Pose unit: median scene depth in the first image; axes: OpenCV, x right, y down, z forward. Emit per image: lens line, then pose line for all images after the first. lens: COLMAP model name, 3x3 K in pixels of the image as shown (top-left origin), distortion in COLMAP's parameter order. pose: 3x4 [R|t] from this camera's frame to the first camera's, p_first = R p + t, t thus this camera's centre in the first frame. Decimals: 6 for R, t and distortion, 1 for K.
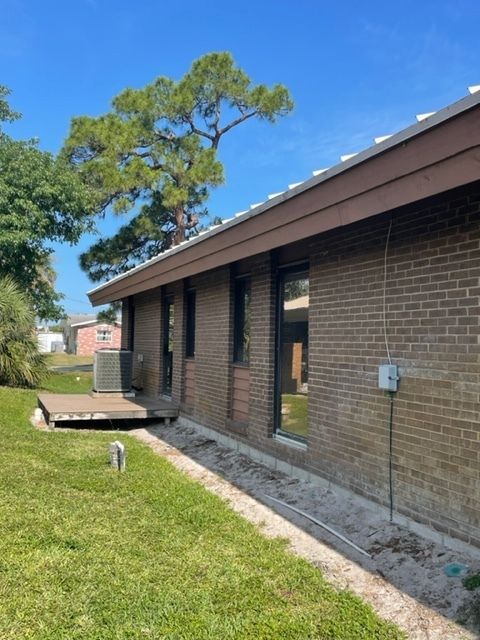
lens RADIAL K [[562.7, 0, 239.9], [0, 562.7, 321.5], [0, 0, 1]] dist [0.056807, -0.000270]
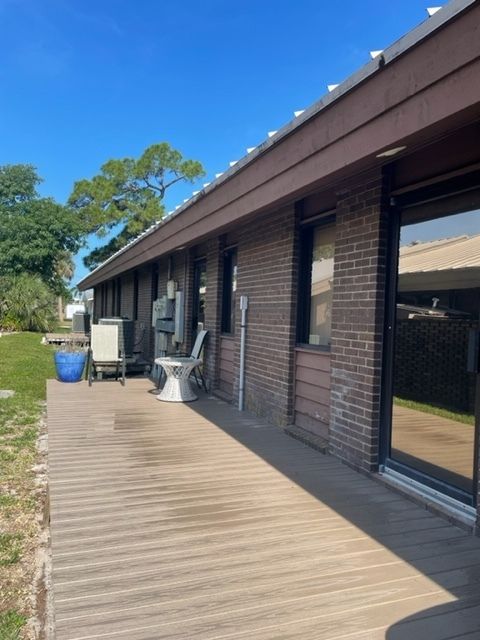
lens RADIAL K [[485.4, 0, 238.8], [0, 485.4, 318.6], [0, 0, 1]] dist [0.050386, -0.001920]
pose [[0.999482, 0.019998, -0.025229, 0.243068], [-0.019045, 0.999117, 0.037439, -0.004016], [0.025955, -0.036939, 0.998980, -0.478386]]
